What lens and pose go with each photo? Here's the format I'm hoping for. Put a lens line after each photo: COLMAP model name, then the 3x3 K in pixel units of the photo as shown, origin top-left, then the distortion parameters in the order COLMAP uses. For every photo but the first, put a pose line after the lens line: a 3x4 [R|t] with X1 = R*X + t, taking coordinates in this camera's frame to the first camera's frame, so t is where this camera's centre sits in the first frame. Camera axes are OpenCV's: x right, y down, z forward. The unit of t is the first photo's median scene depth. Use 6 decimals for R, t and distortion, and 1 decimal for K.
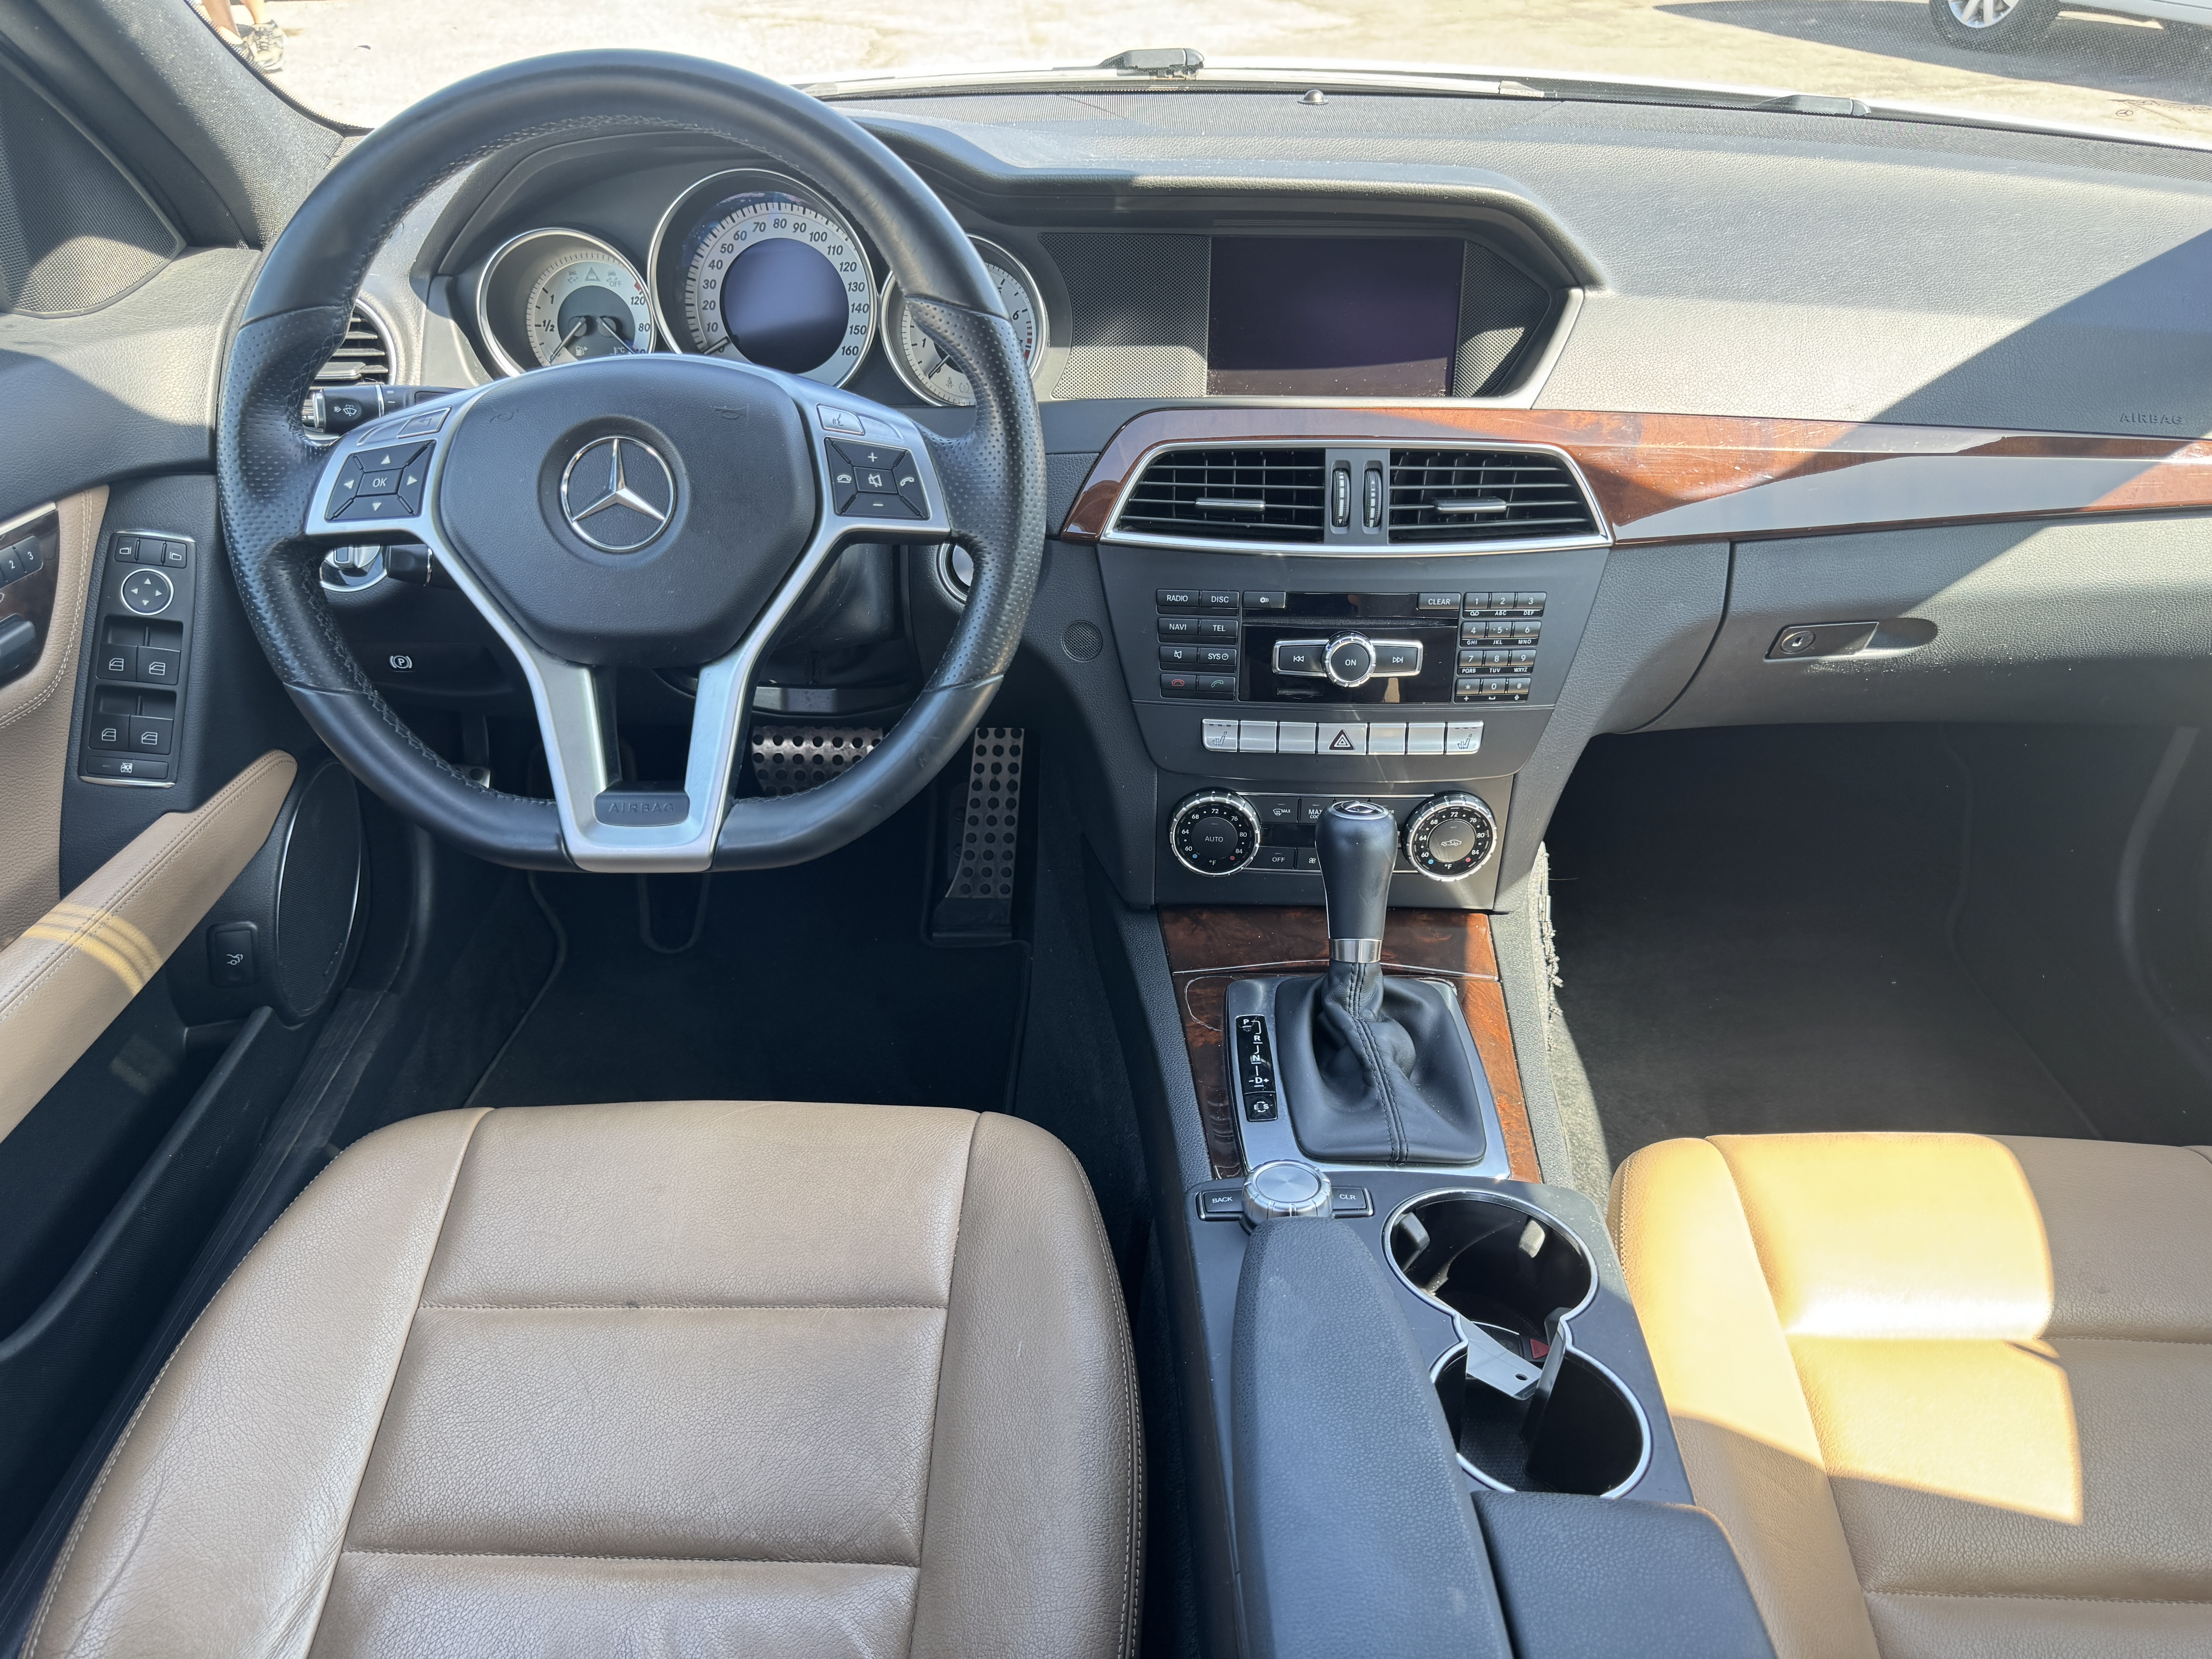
lens RADIAL K [[1536.8, 0, 1111.2], [0, 1536.8, 830.9], [0, 0, 1]] dist [0.060808, -0.069919]
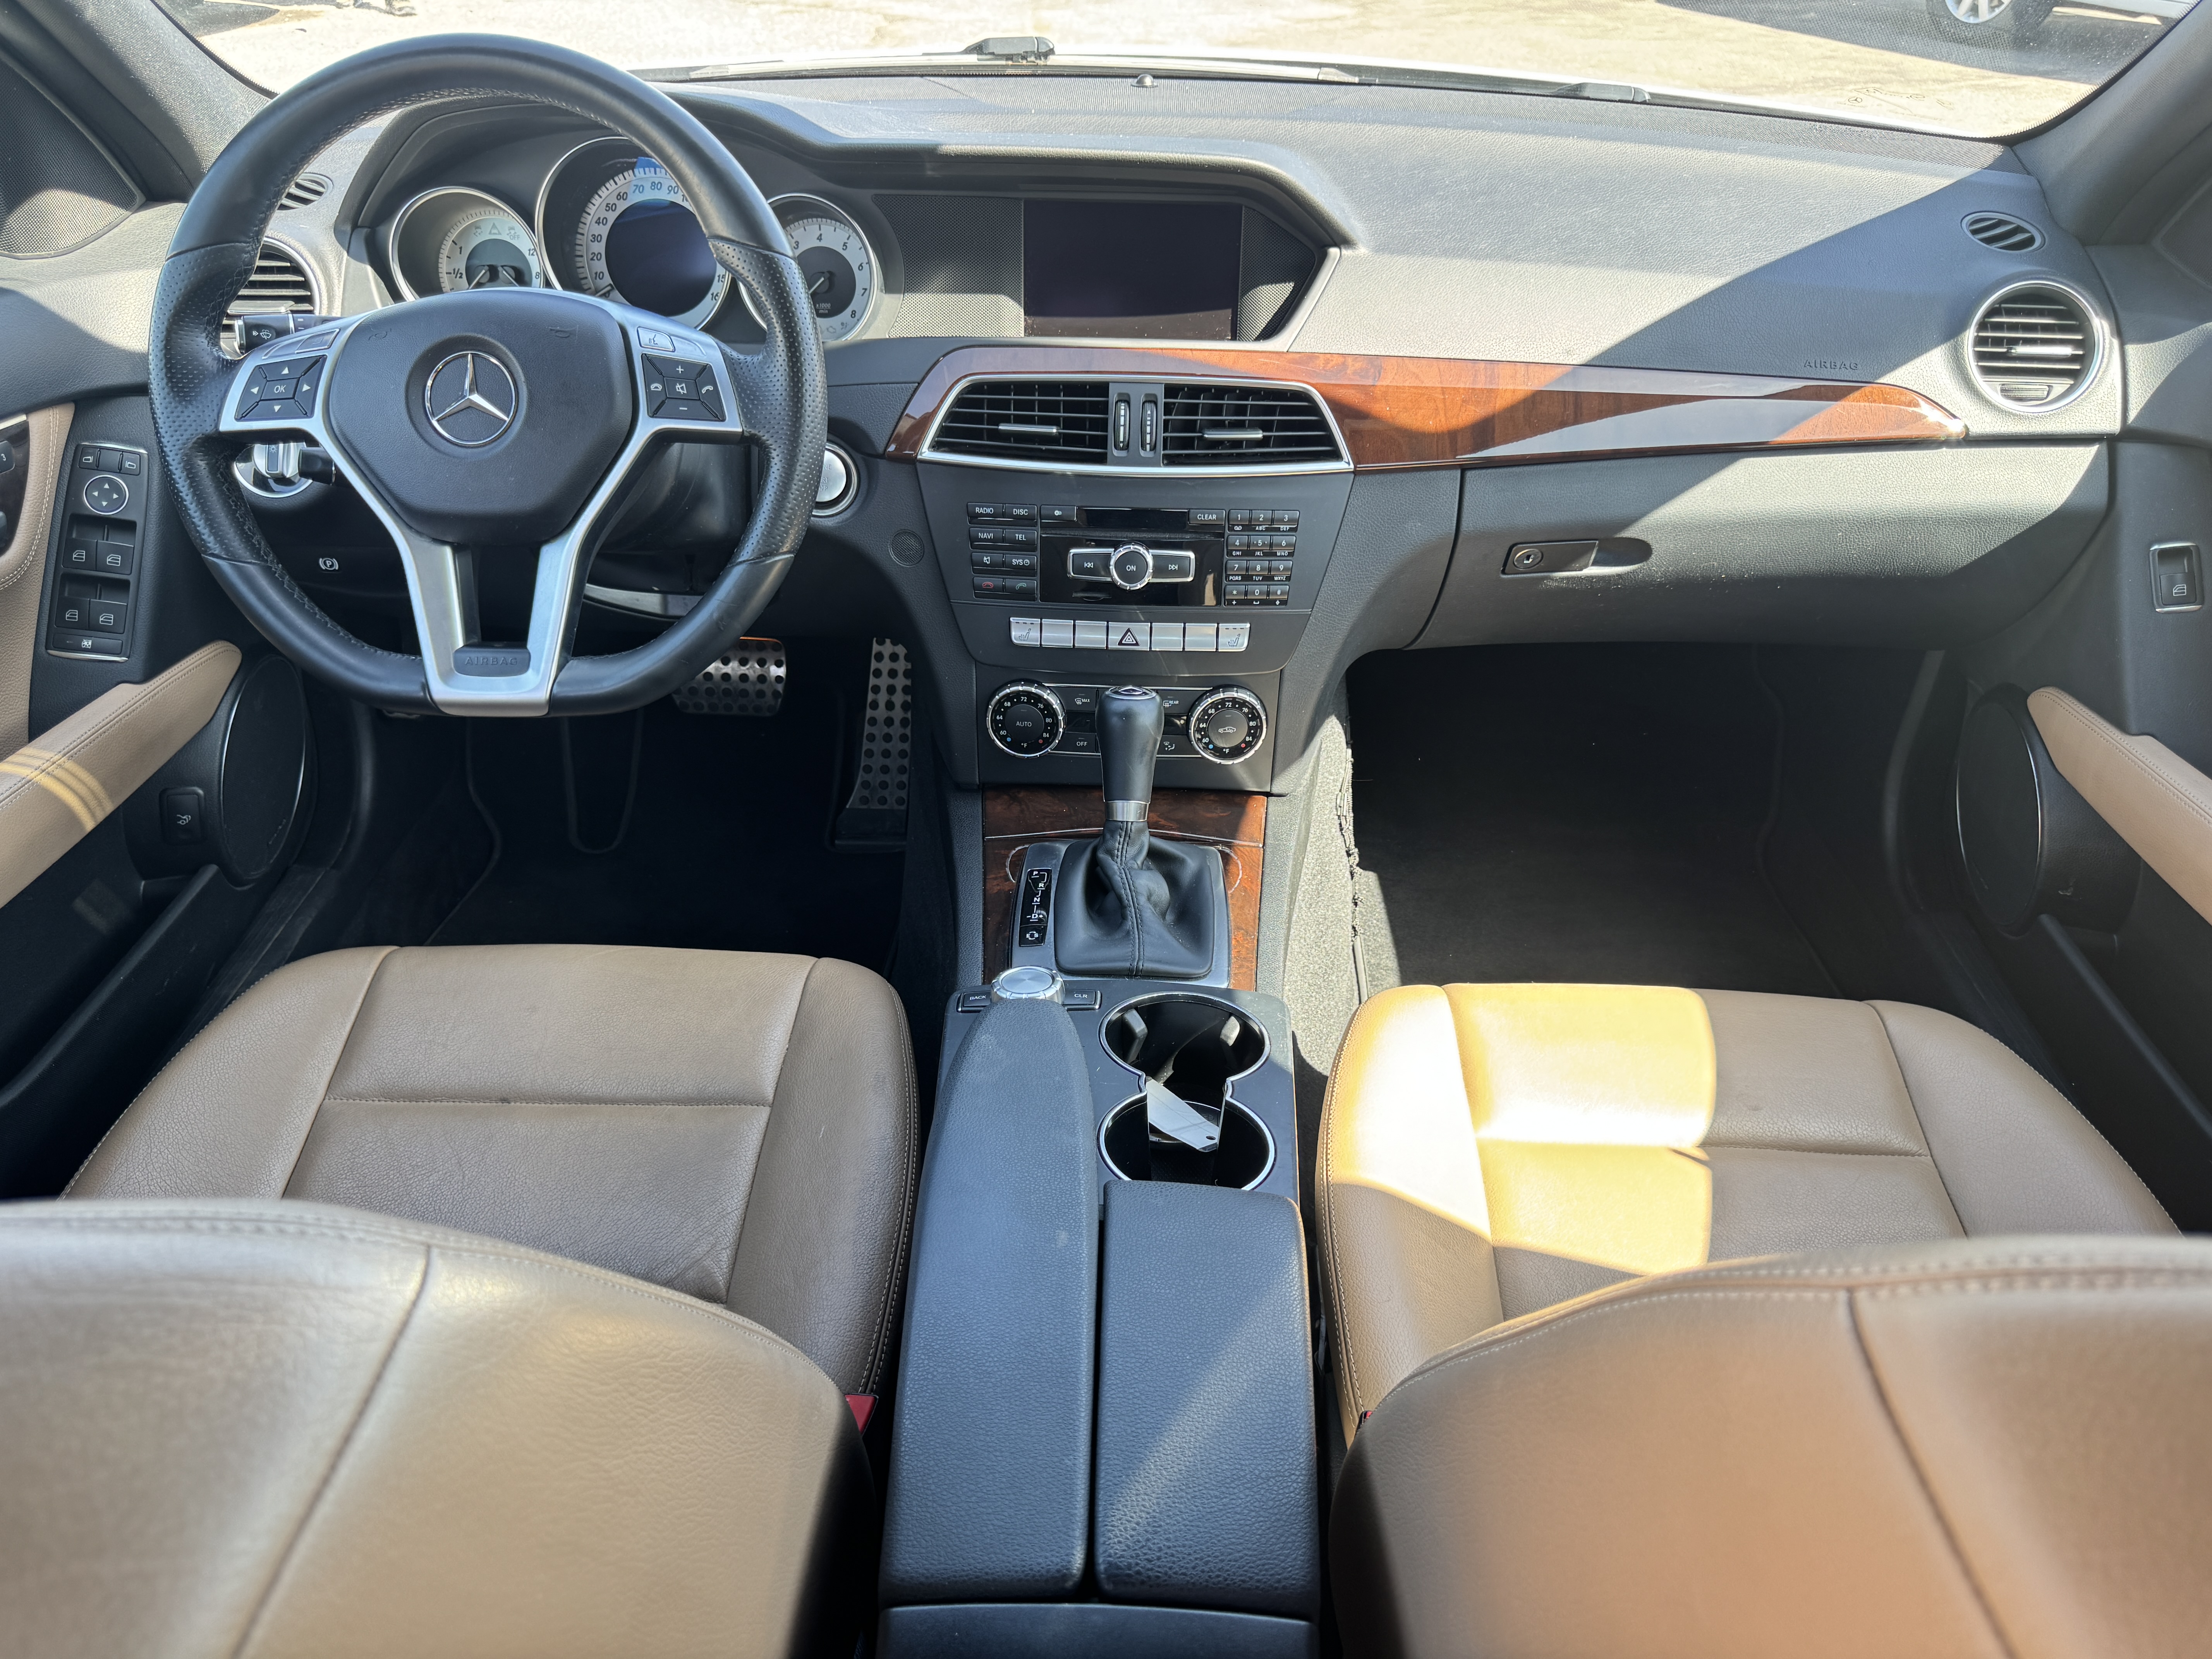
lens RADIAL K [[1532.6, 0, 1106.0], [0, 1532.6, 829.5], [0, 0, 1]] dist [0.075129, -0.087318]
pose [[0.999778, 0.013884, -0.015819, 0.153799], [-0.013813, 0.999894, 0.004566, 0.081613], [0.015881, -0.004347, 0.999864, -0.160033]]
